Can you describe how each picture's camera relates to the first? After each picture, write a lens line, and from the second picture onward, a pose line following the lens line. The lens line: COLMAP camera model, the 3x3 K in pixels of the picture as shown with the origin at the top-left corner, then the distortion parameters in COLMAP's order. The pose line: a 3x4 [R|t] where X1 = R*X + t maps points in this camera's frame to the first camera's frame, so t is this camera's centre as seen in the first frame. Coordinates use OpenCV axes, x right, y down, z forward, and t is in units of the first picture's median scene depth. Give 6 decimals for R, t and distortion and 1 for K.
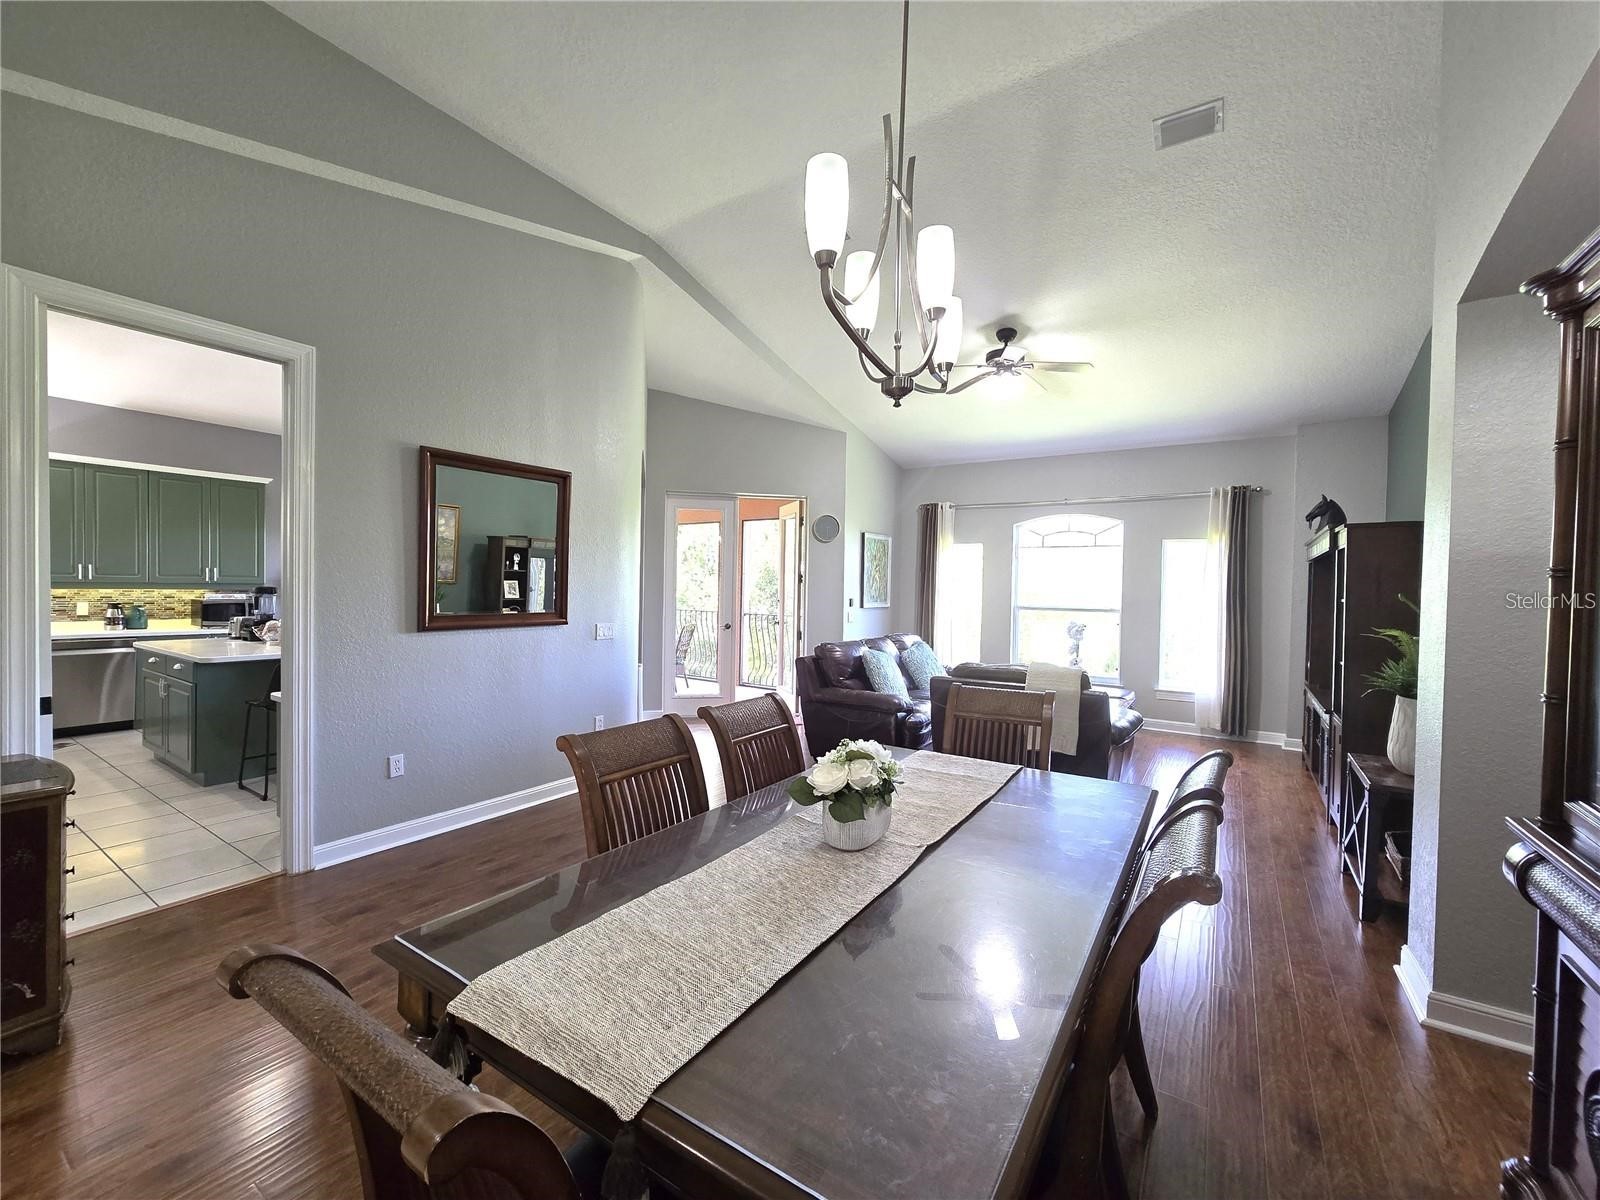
lens RADIAL K [[655.8, 0, 795.6], [0, 655.8, 598.7], [0, 0, 1]] dist [-0.005353, 0.002041]
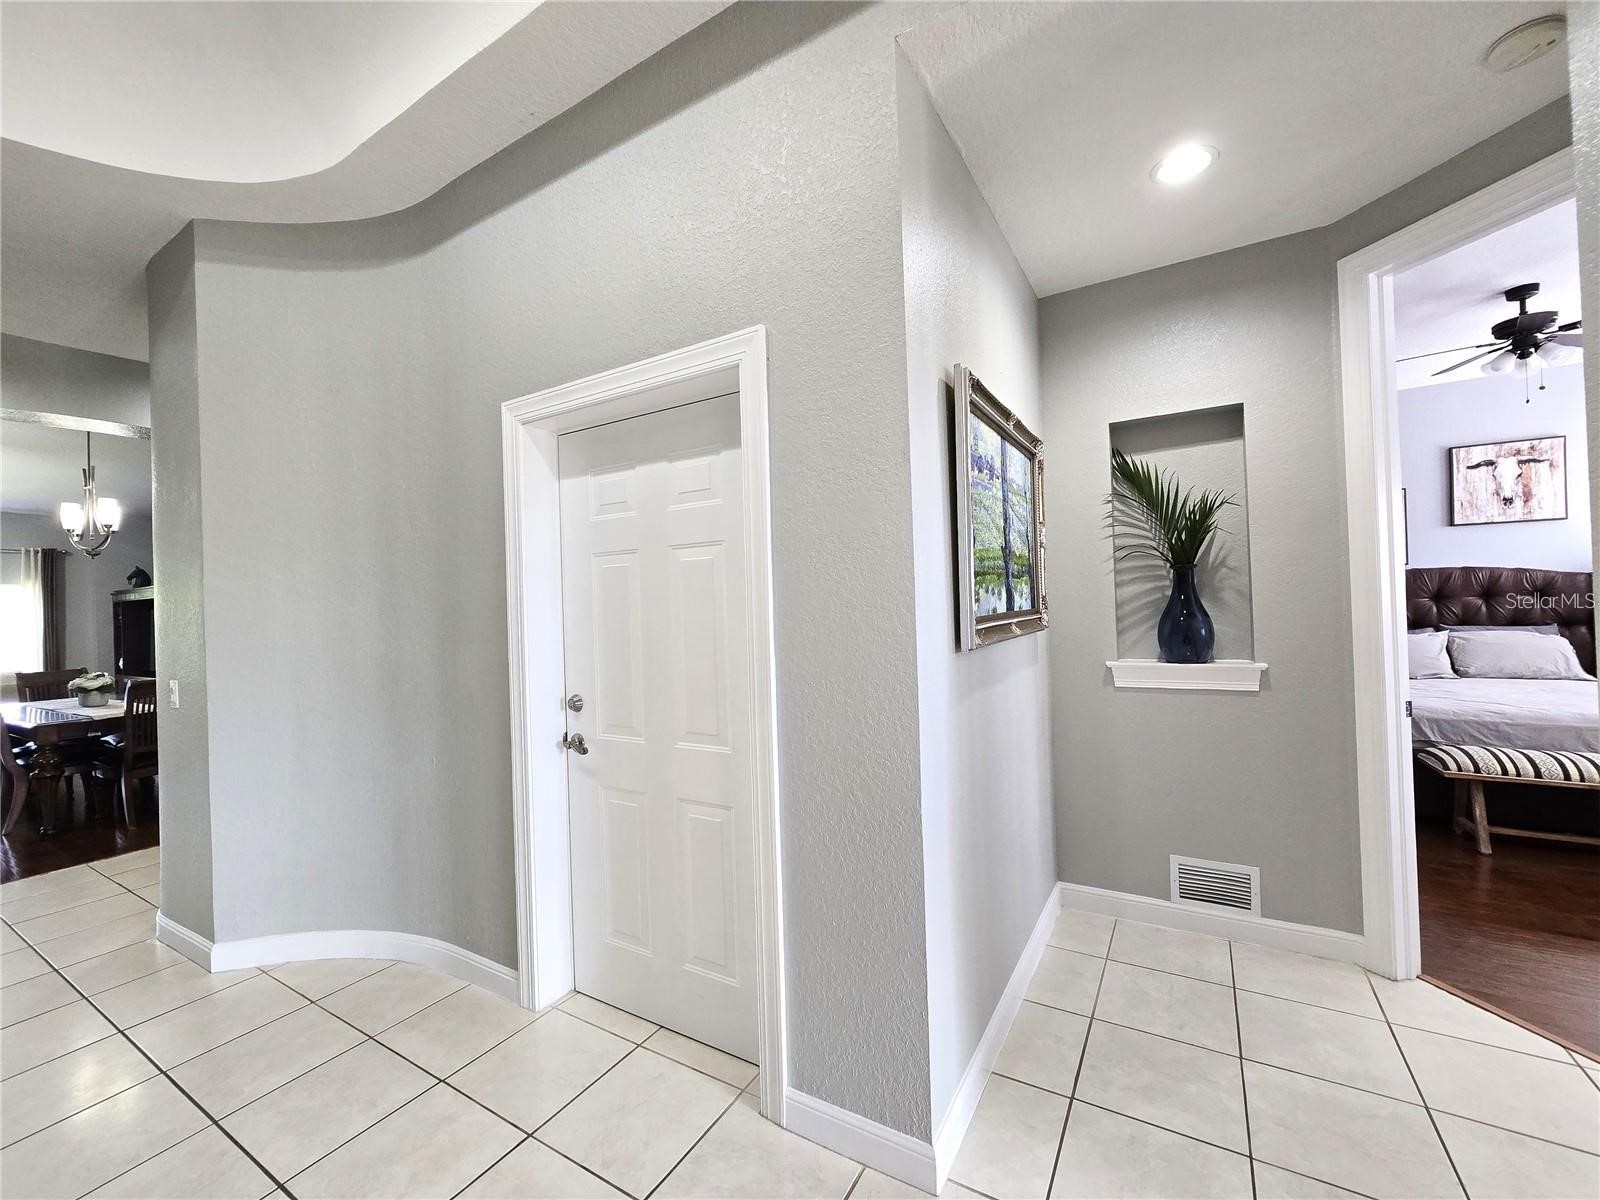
lens RADIAL K [[655.8, 0, 793.2], [0, 655.8, 598.3], [0, 0, 1]] dist [-0.005353, 0.002041]
pose [[-0.034846, -0.004744, 0.999381, -1.642655], [0.049594, 0.998748, 0.006470, 0.011557], [-0.998161, 0.049789, -0.034567, -1.146436]]
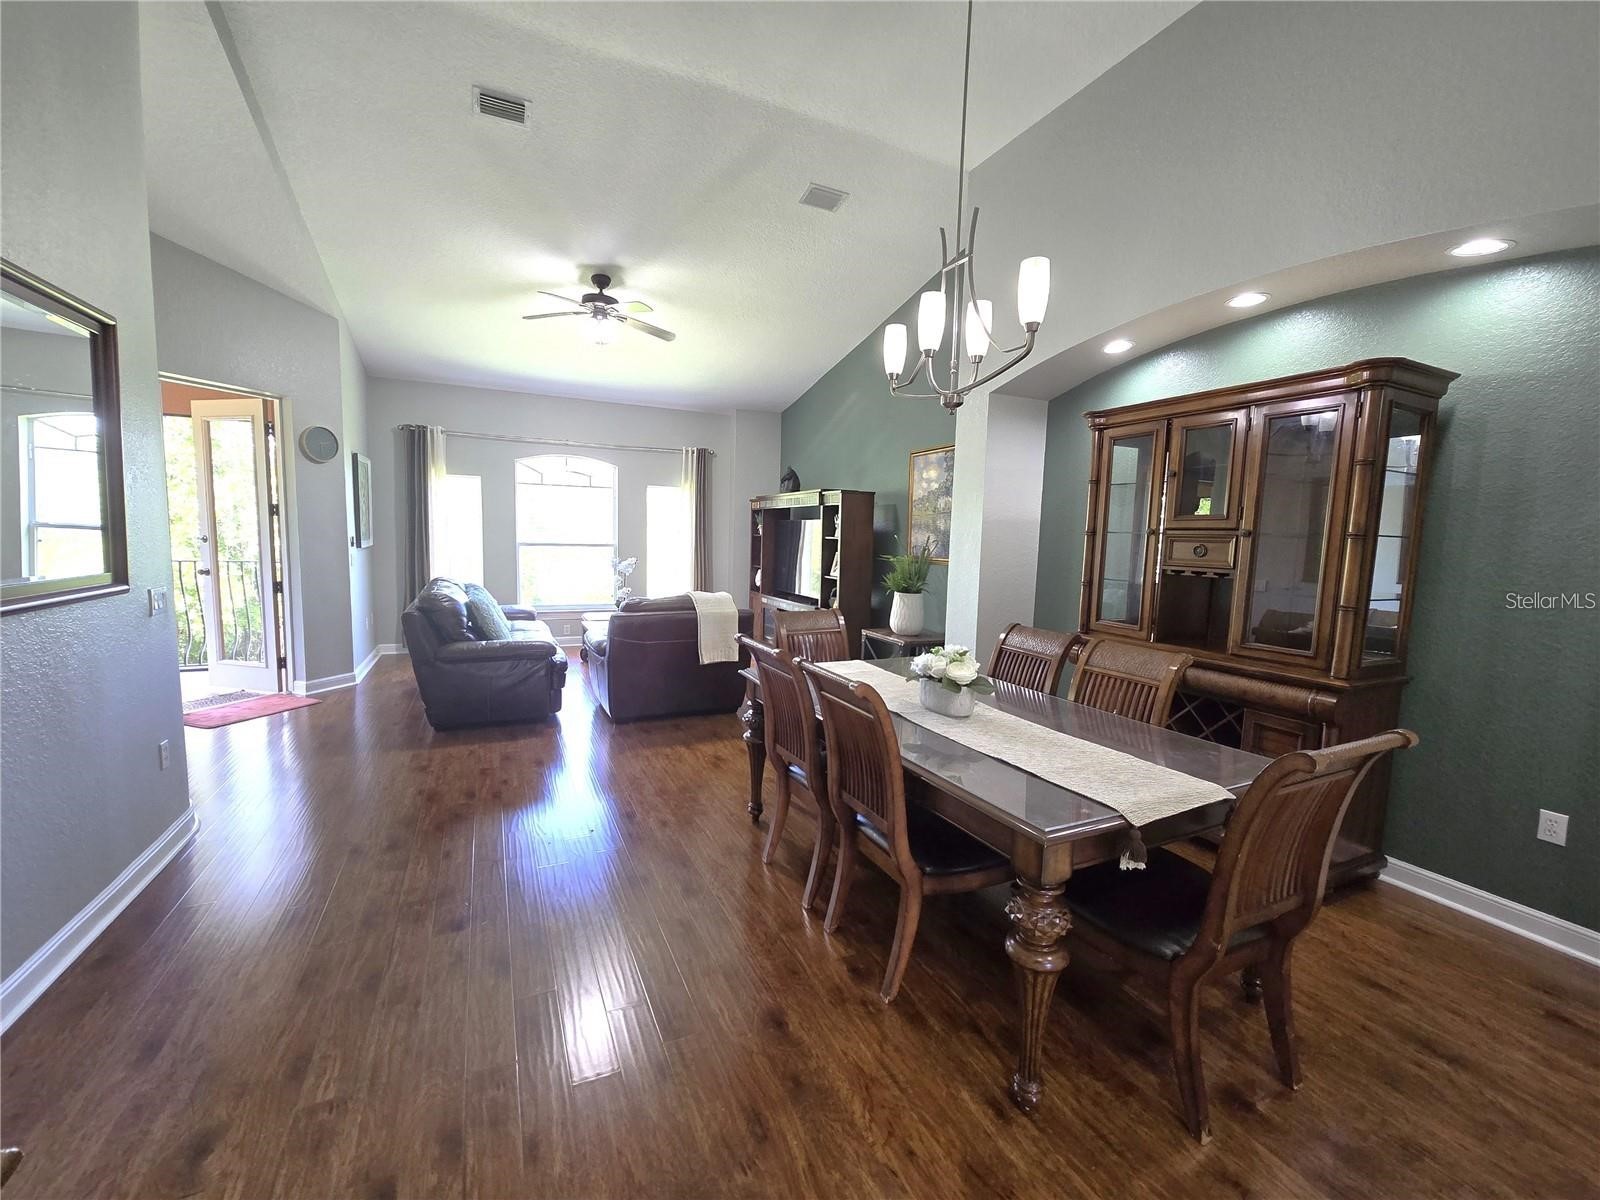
lens RADIAL K [[655.8, 0, 793.9], [0, 655.8, 594.5], [0, 0, 1]] dist [-0.005353, 0.002041]
pose [[0.525985, -0.081506, 0.846579, -0.732895], [-0.002058, 0.995272, 0.097100, -0.020265], [-0.850491, -0.052816, 0.523331, 0.300736]]
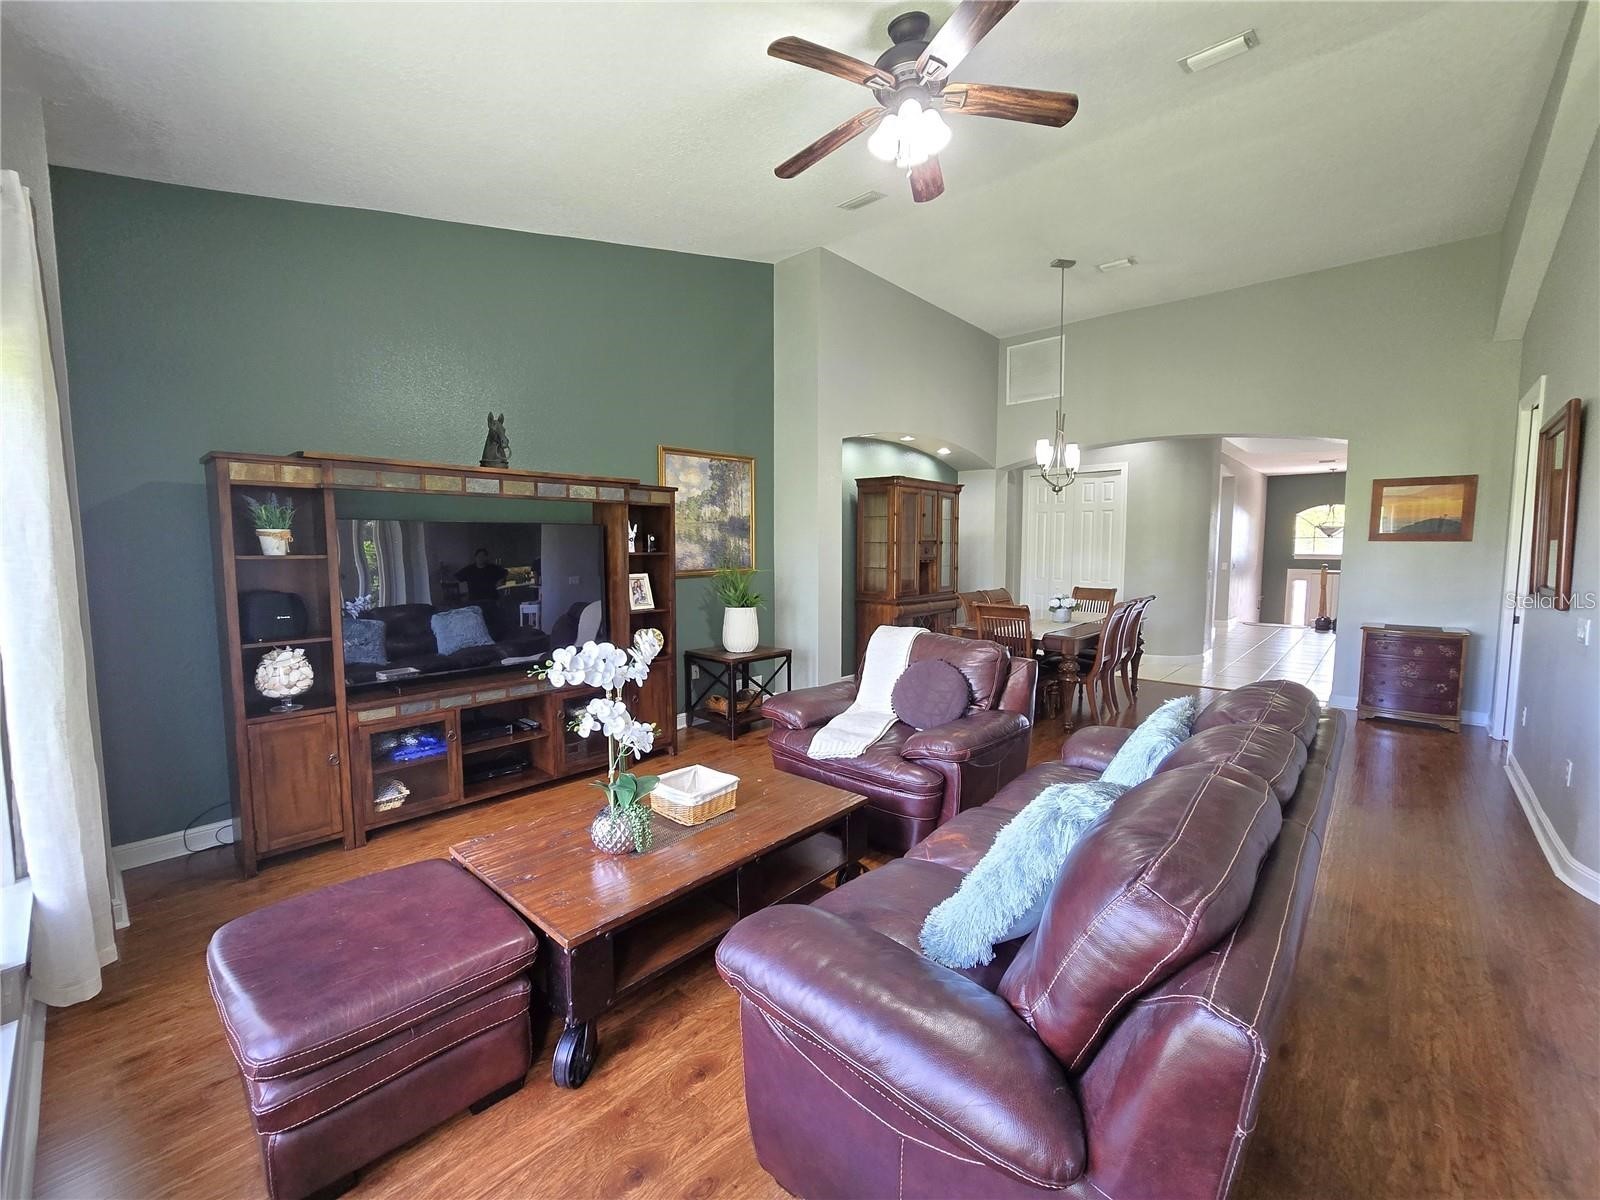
lens RADIAL K [[655.8, 0, 796.1], [0, 655.8, 598.4], [0, 0, 1]] dist [-0.005353, 0.002041]
pose [[-0.987428, -0.029476, 0.155296, 0.539938], [-0.014167, 0.995009, 0.098778, -0.044391], [-0.157433, 0.095336, -0.982917, 2.607469]]
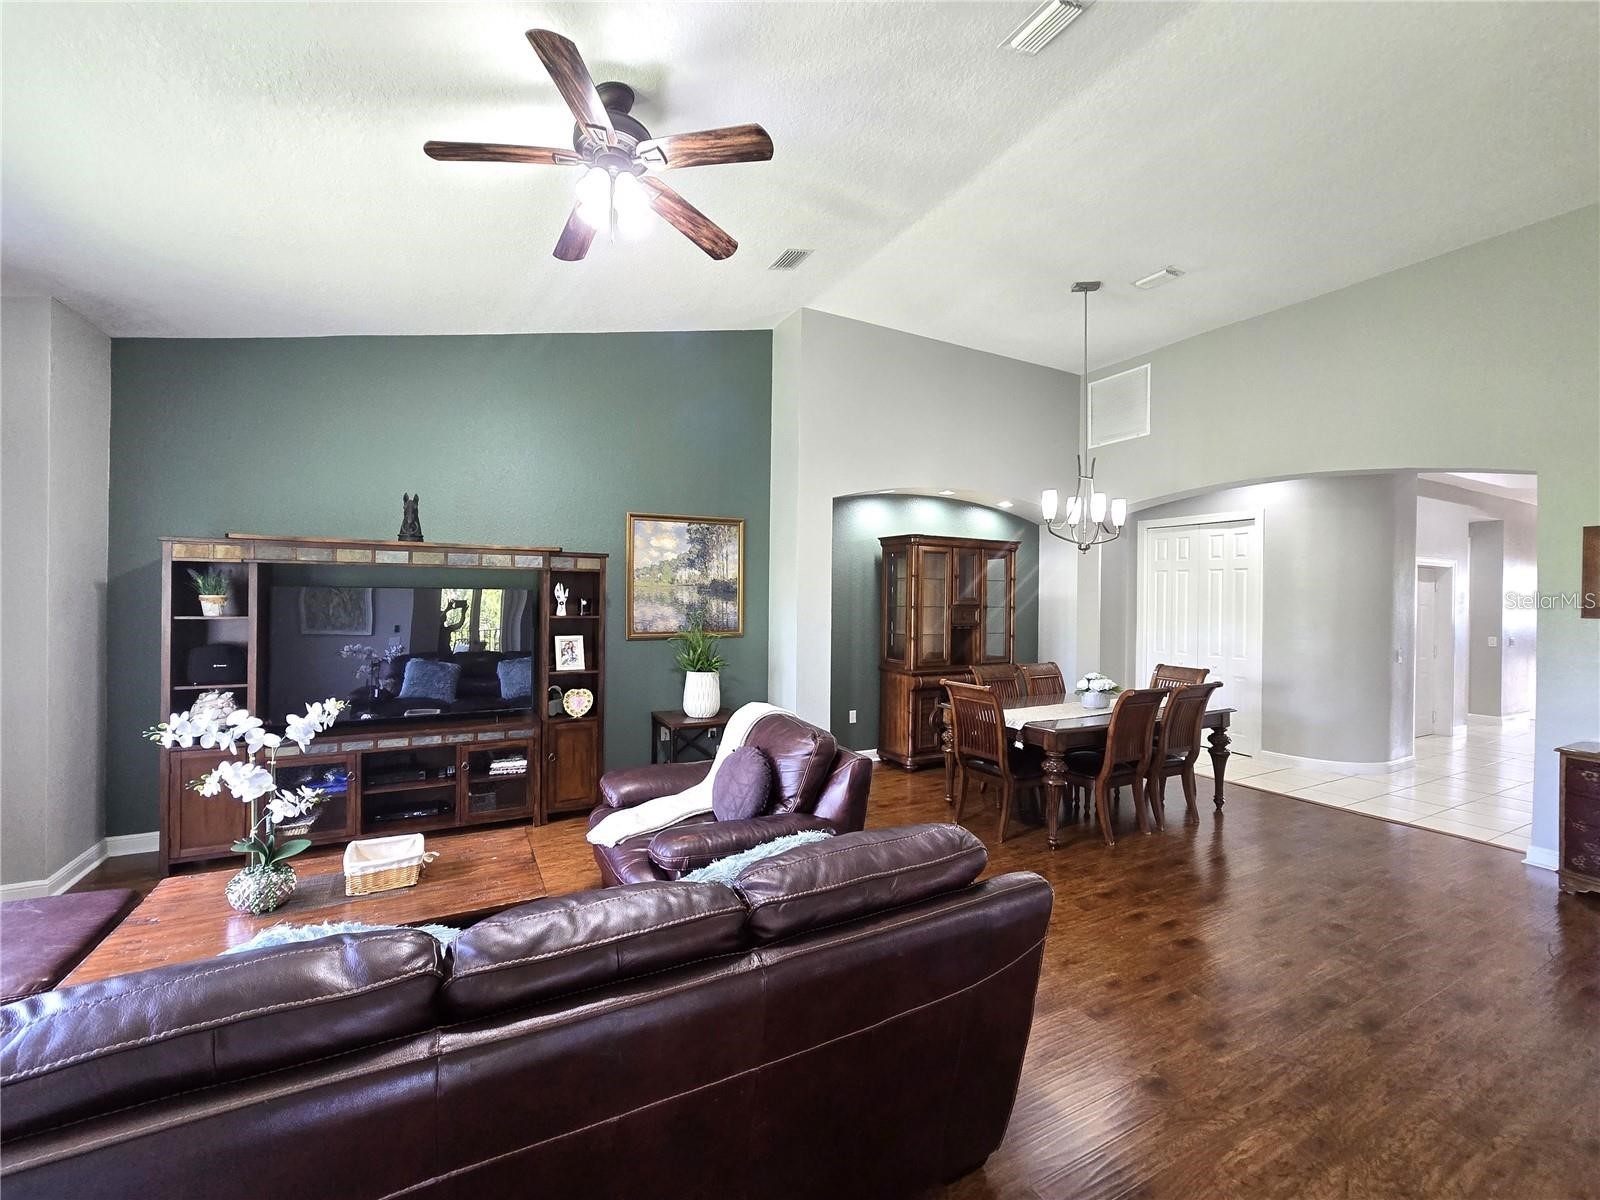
lens RADIAL K [[655.8, 0, 793.3], [0, 655.8, 597.5], [0, 0, 1]] dist [-0.005353, 0.002041]
pose [[-0.875976, -0.029458, 0.481453, -0.056613], [-0.020071, 0.999495, 0.024637, -0.086112], [-0.481936, 0.011918, -0.876125, 2.316878]]
